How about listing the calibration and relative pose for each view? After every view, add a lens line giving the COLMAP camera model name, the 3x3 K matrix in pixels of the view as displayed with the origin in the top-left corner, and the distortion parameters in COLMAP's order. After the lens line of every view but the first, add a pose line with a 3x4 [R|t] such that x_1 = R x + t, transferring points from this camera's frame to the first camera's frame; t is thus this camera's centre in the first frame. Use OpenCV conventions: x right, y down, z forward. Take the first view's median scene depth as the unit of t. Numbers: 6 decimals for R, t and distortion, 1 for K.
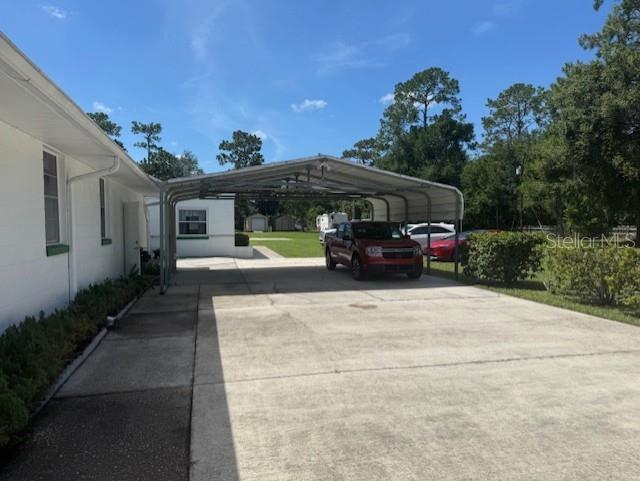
lens RADIAL K [[440.9, 0, 314.2], [0, 440.9, 241.5], [0, 0, 1]] dist [-0.001023, 0.002244]
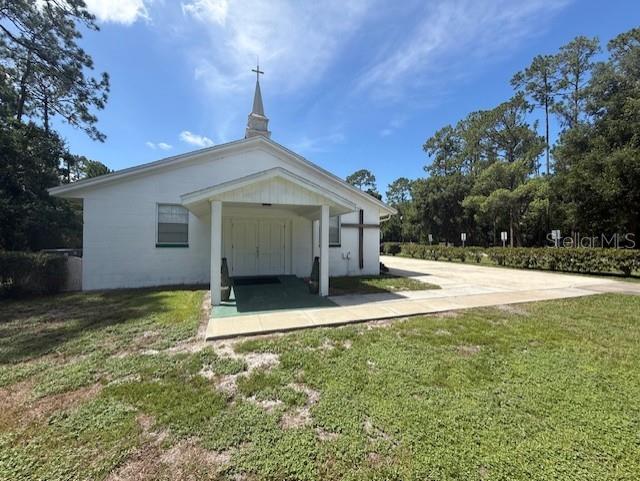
lens RADIAL K [[255.4, 0, 317.4], [0, 255.4, 240.3], [0, 0, 1]] dist [0.001701, -0.000083]
pose [[0.994833, 0.007477, 0.101248, -0.079991], [-0.002924, 0.998981, -0.045045, 0.011317], [-0.101482, 0.044516, 0.993841, -0.205961]]
